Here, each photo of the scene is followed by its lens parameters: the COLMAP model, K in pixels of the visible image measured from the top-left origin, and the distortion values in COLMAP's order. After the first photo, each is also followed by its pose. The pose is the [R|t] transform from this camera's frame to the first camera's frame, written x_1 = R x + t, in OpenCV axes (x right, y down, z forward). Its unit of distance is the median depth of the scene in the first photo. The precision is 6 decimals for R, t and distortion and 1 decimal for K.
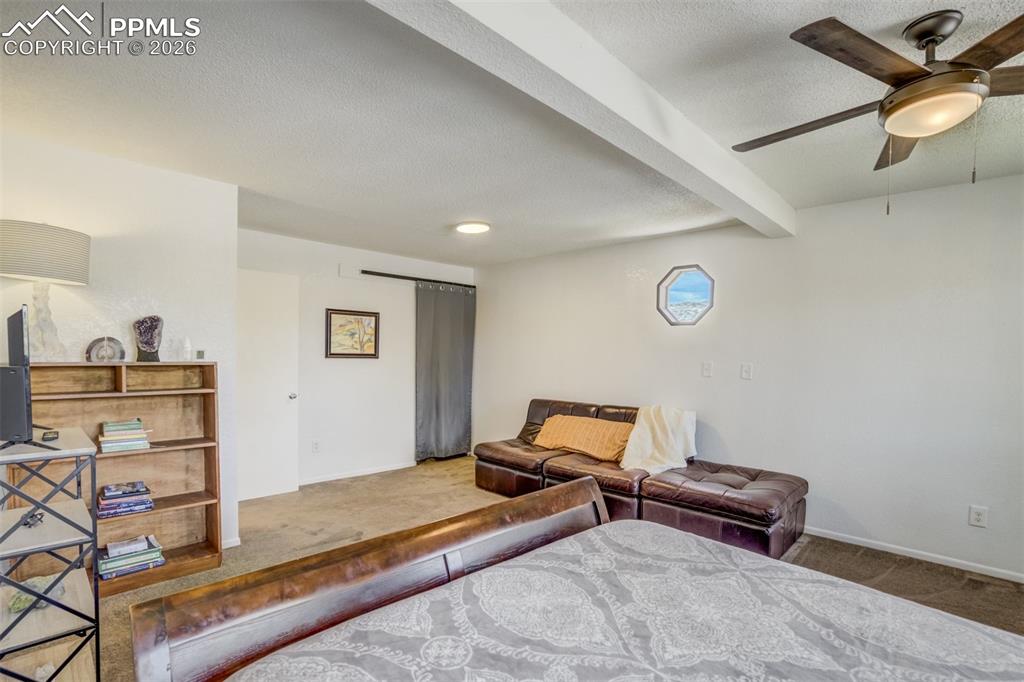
lens RADIAL K [[474.7, 0, 514.7], [0, 474.7, 344.0], [0, 0, 1]] dist [-0.034596, 0.000974]
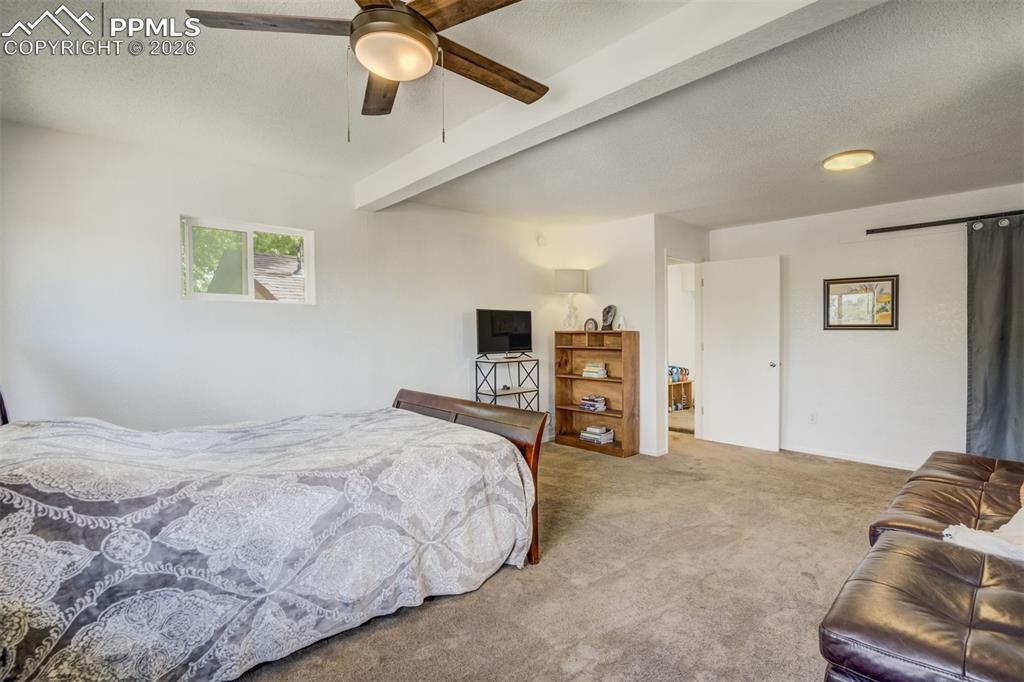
lens RADIAL K [[474.7, 0, 514.7], [0, 474.7, 344.0], [0, 0, 1]] dist [-0.034596, 0.000974]
pose [[-0.026687, 0.025457, -0.999320, 0.599232], [0.025007, 0.999380, 0.024791, 0.019309], [0.999331, -0.024329, -0.027307, 0.372079]]
